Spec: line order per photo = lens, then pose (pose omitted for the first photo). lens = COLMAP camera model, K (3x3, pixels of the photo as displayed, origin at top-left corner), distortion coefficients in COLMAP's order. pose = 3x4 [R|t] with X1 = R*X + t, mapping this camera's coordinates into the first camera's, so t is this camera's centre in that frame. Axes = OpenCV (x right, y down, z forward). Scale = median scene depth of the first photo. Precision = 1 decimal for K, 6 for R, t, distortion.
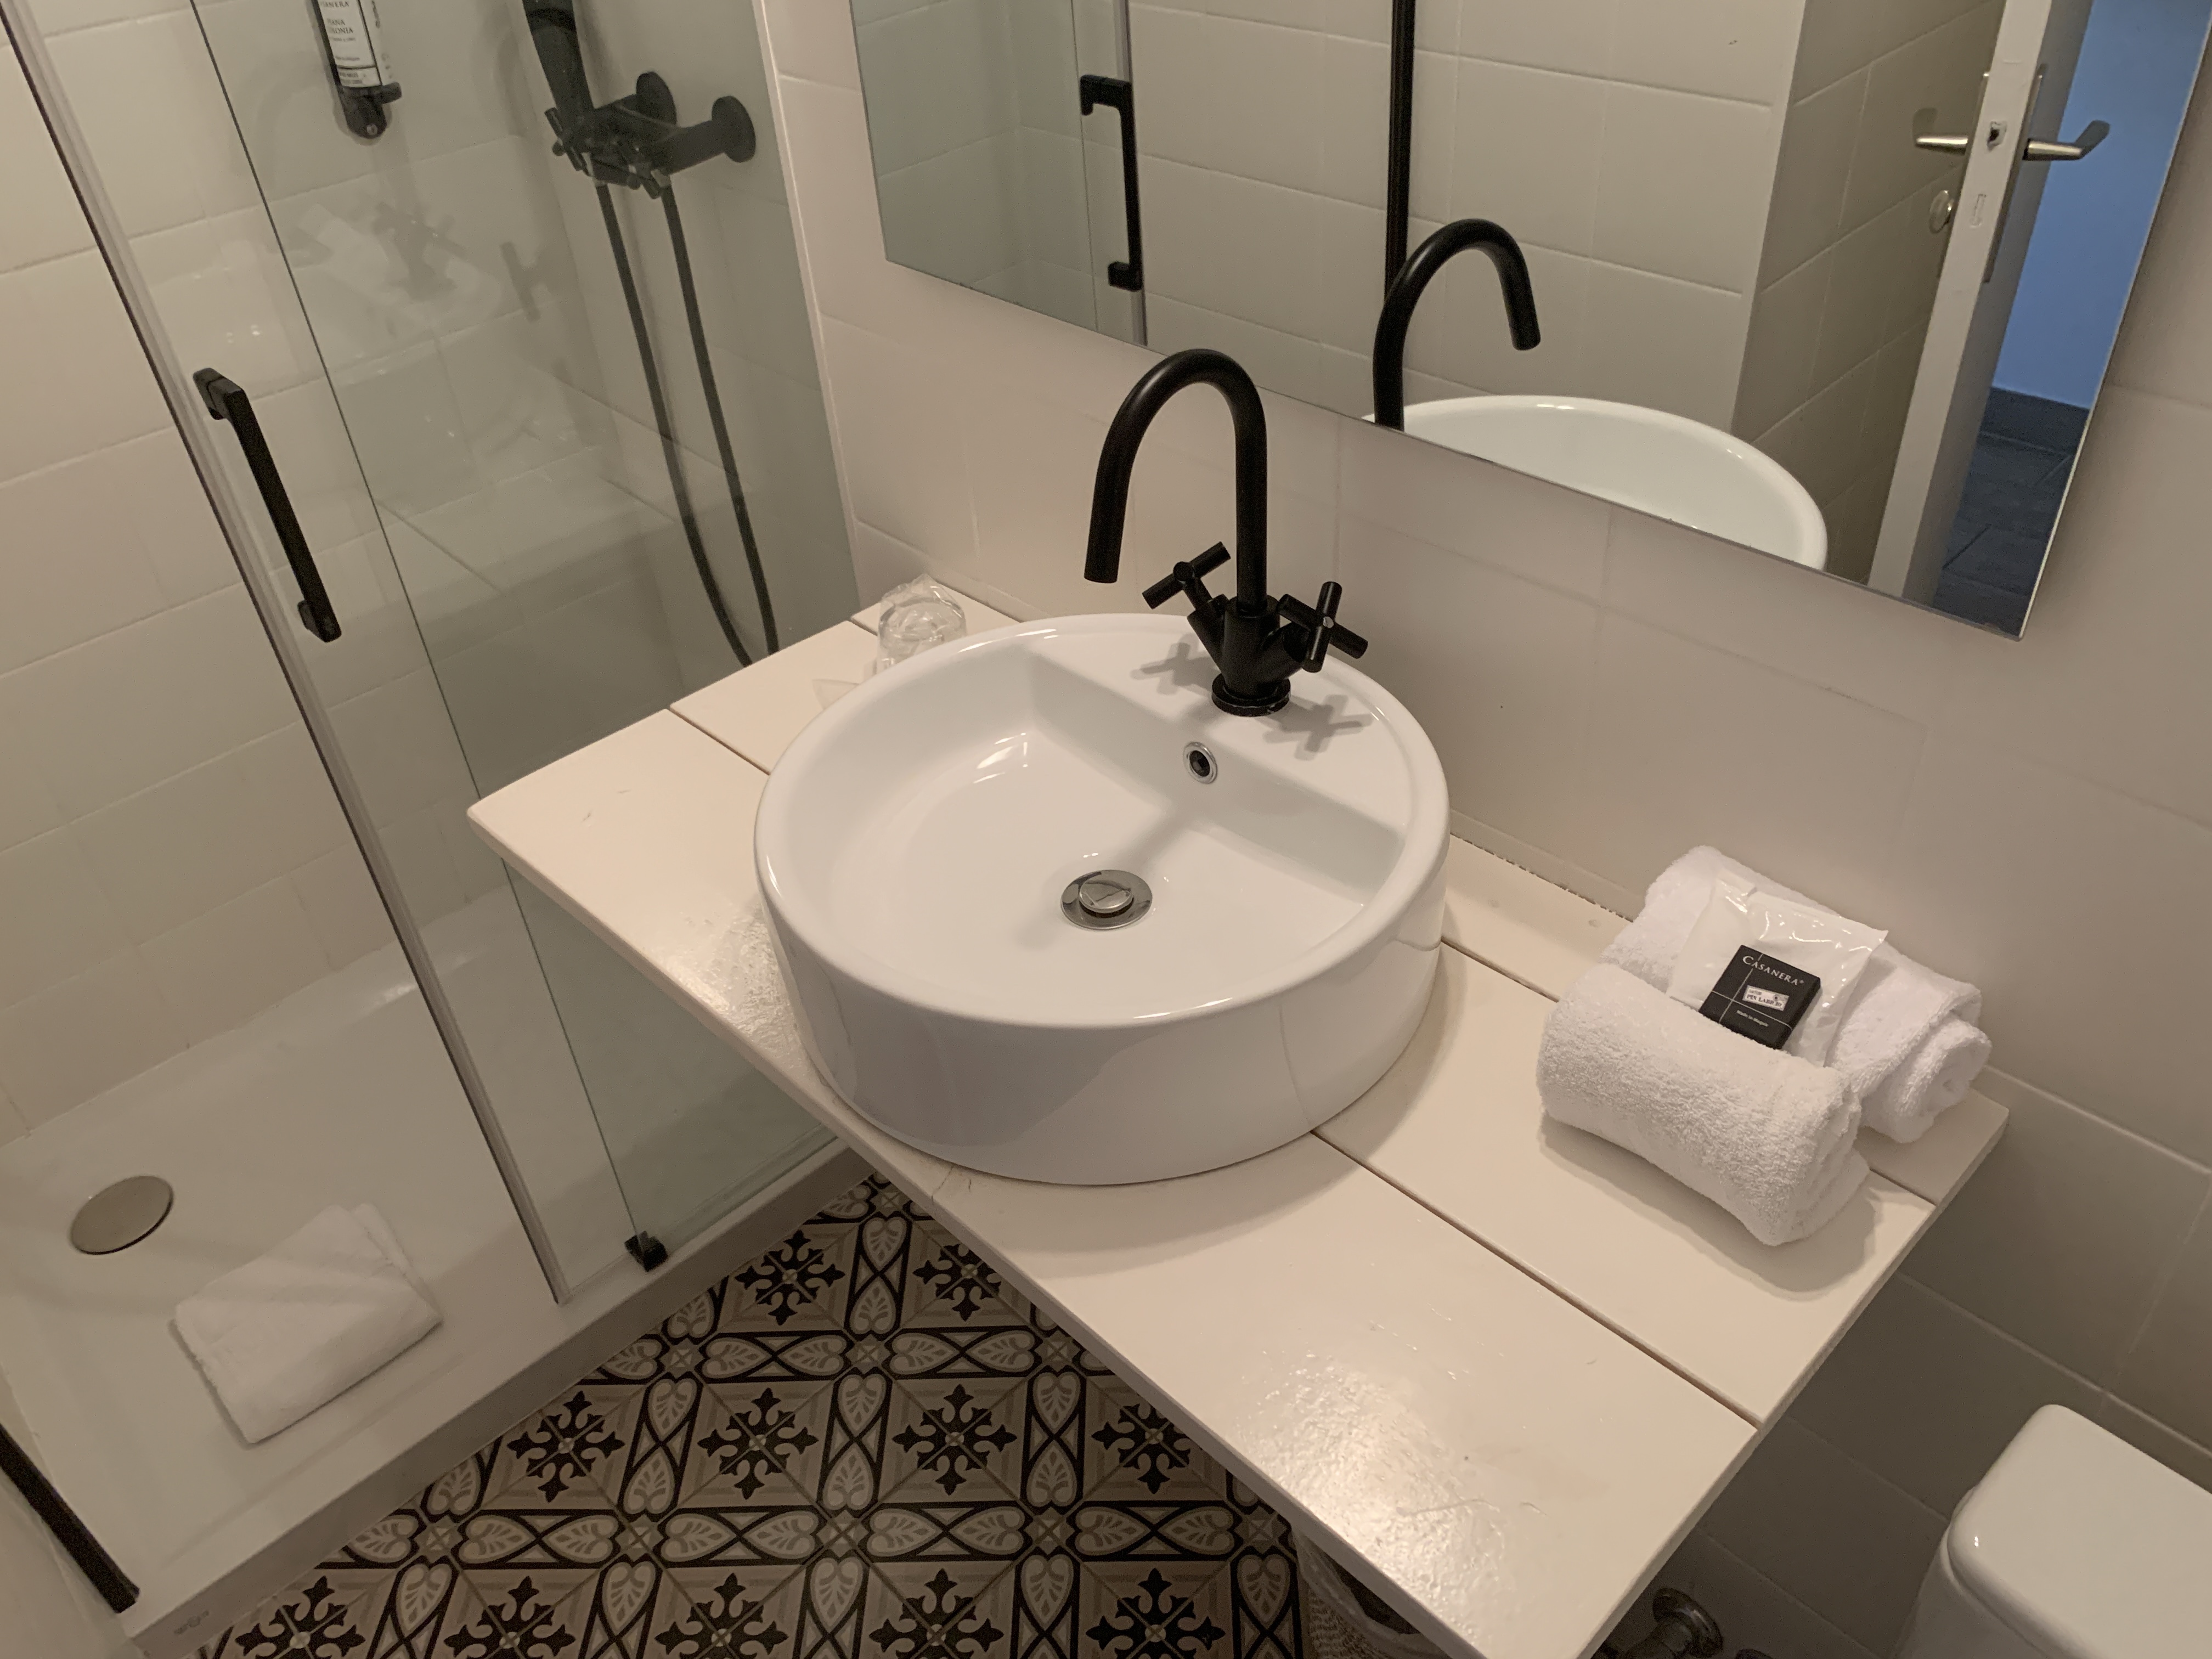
lens RADIAL K [[1687.6, 0, 1106.0], [0, 1687.6, 829.5], [0, 0, 1]] dist [0.066313, -0.090730]
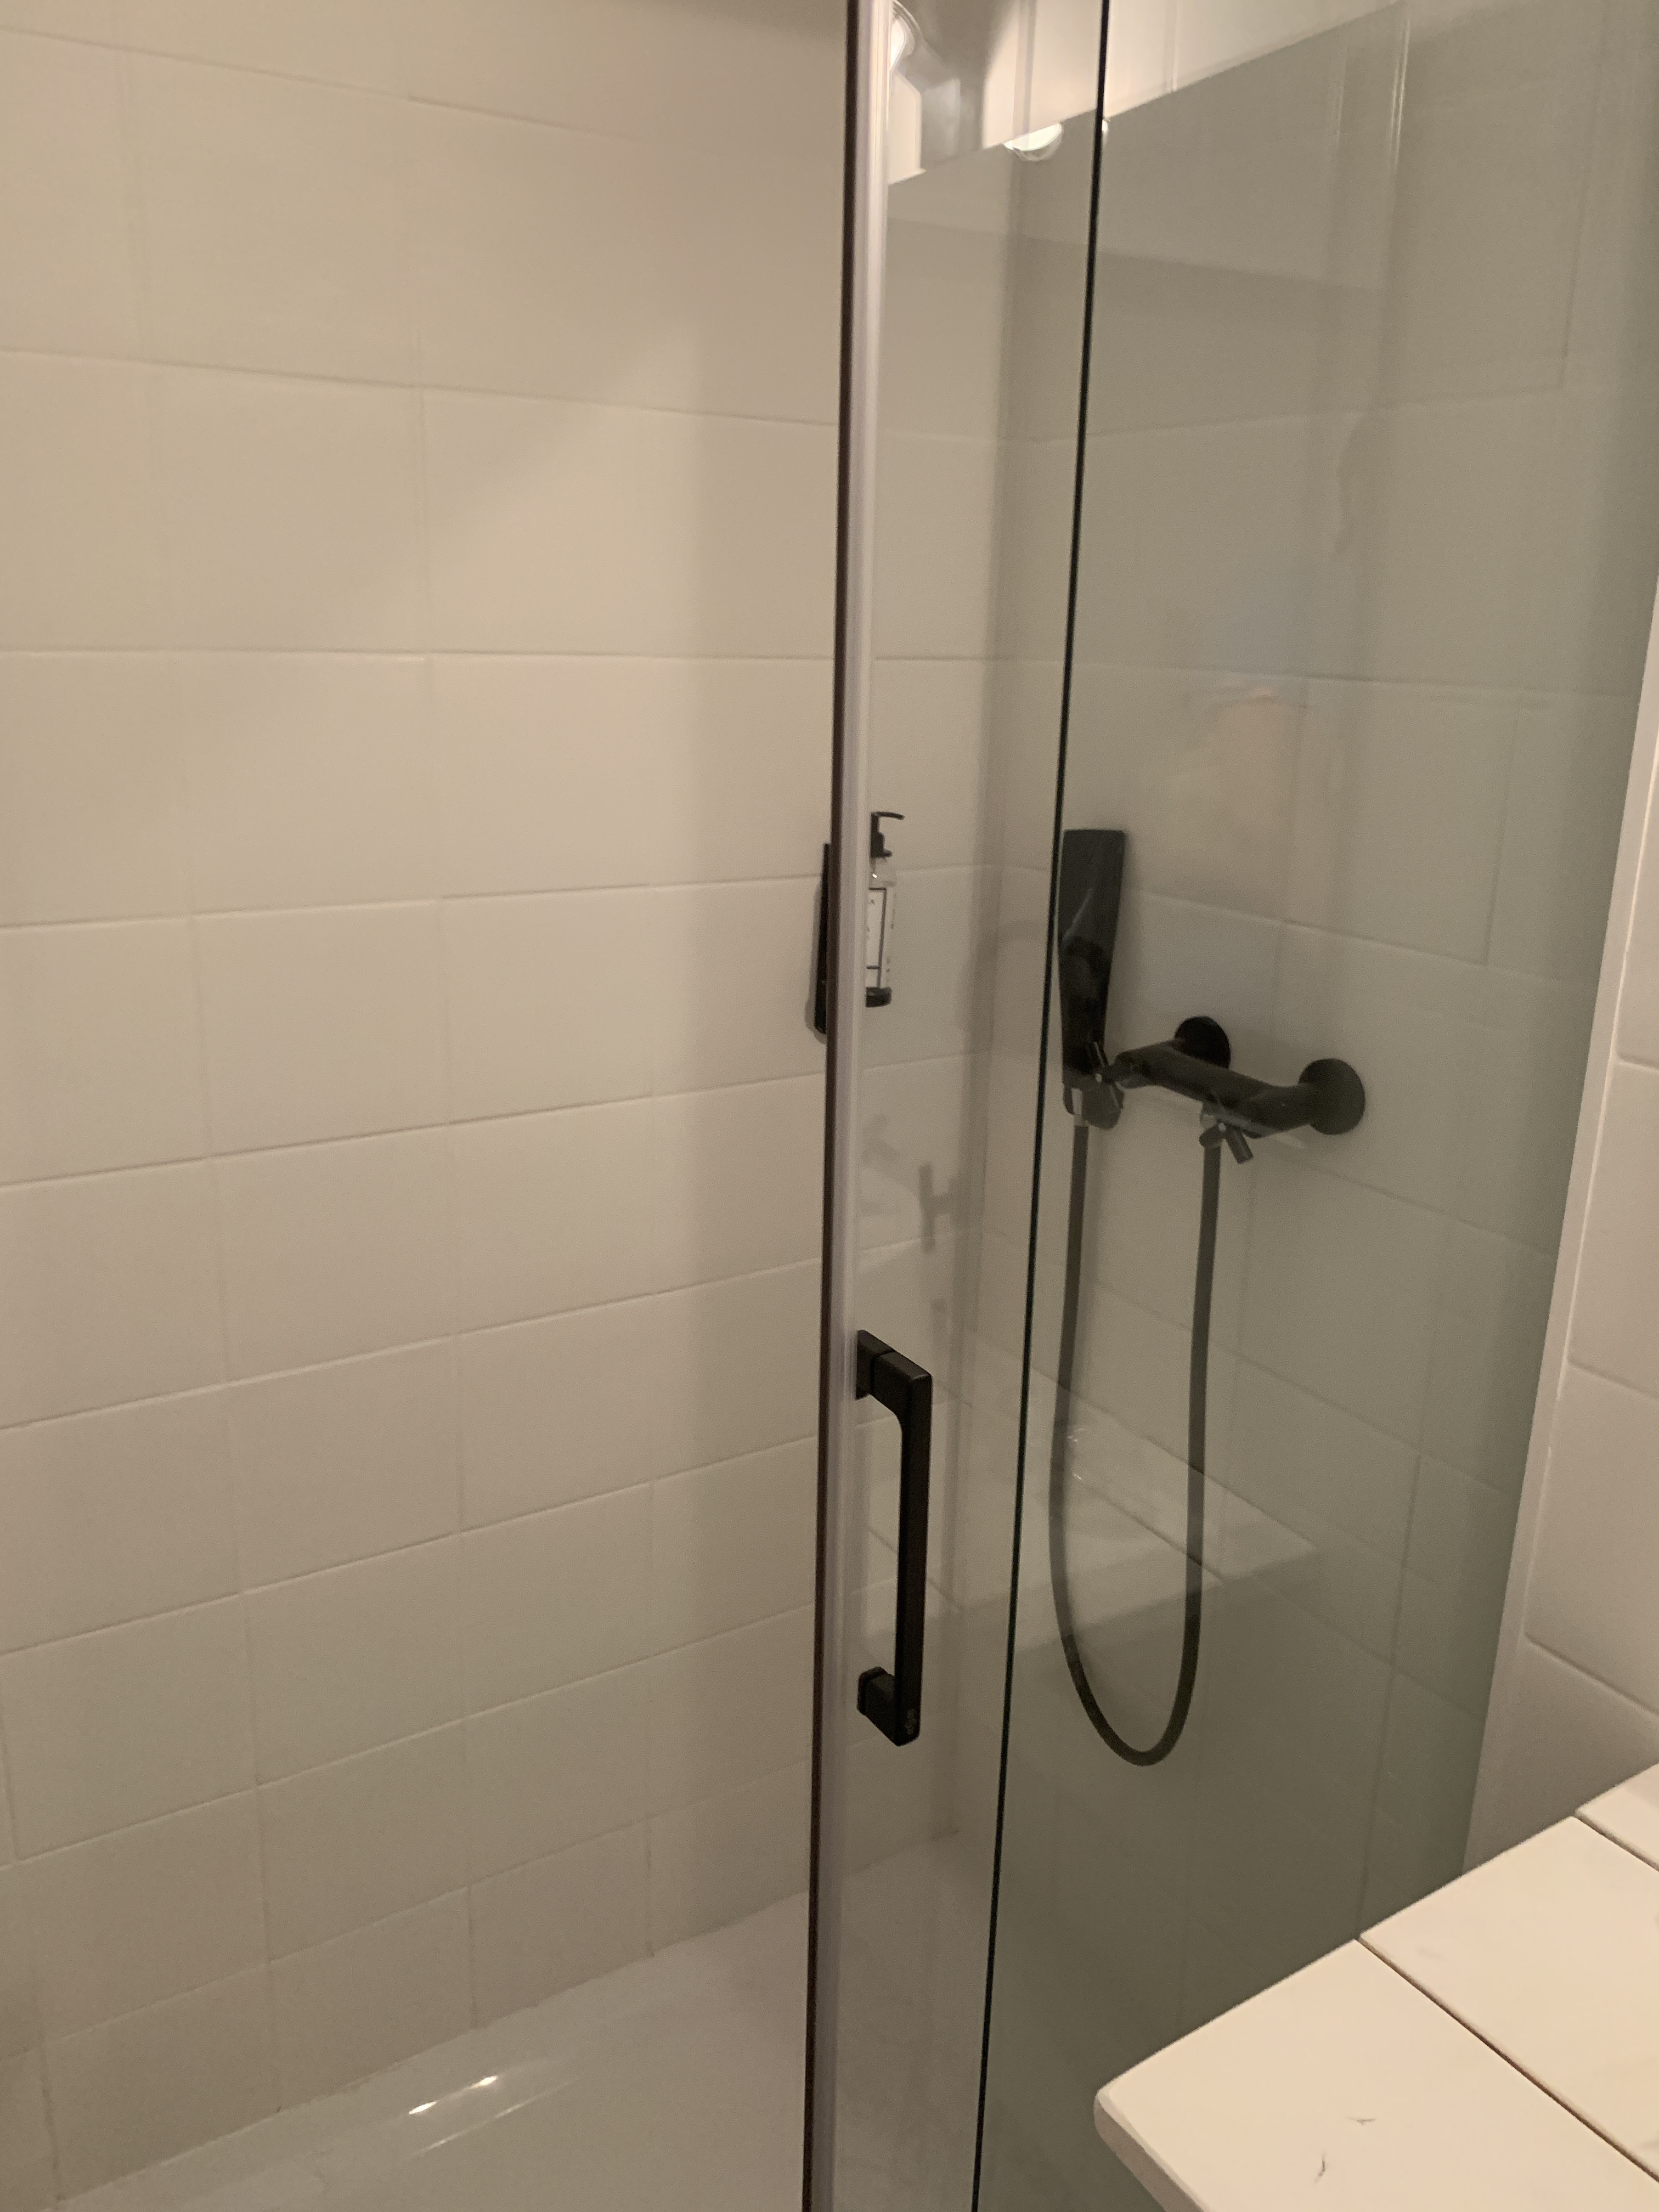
lens RADIAL K [[1696.9, 0, 829.5], [0, 1696.9, 1106.0], [0, 0, 1]] dist [0.133563, -0.368650]
pose [[0.974329, 0.148036, -0.169611, -0.296305], [-0.199390, 0.917246, -0.344824, -0.074795], [0.104529, 0.369791, 0.923216, 0.216039]]
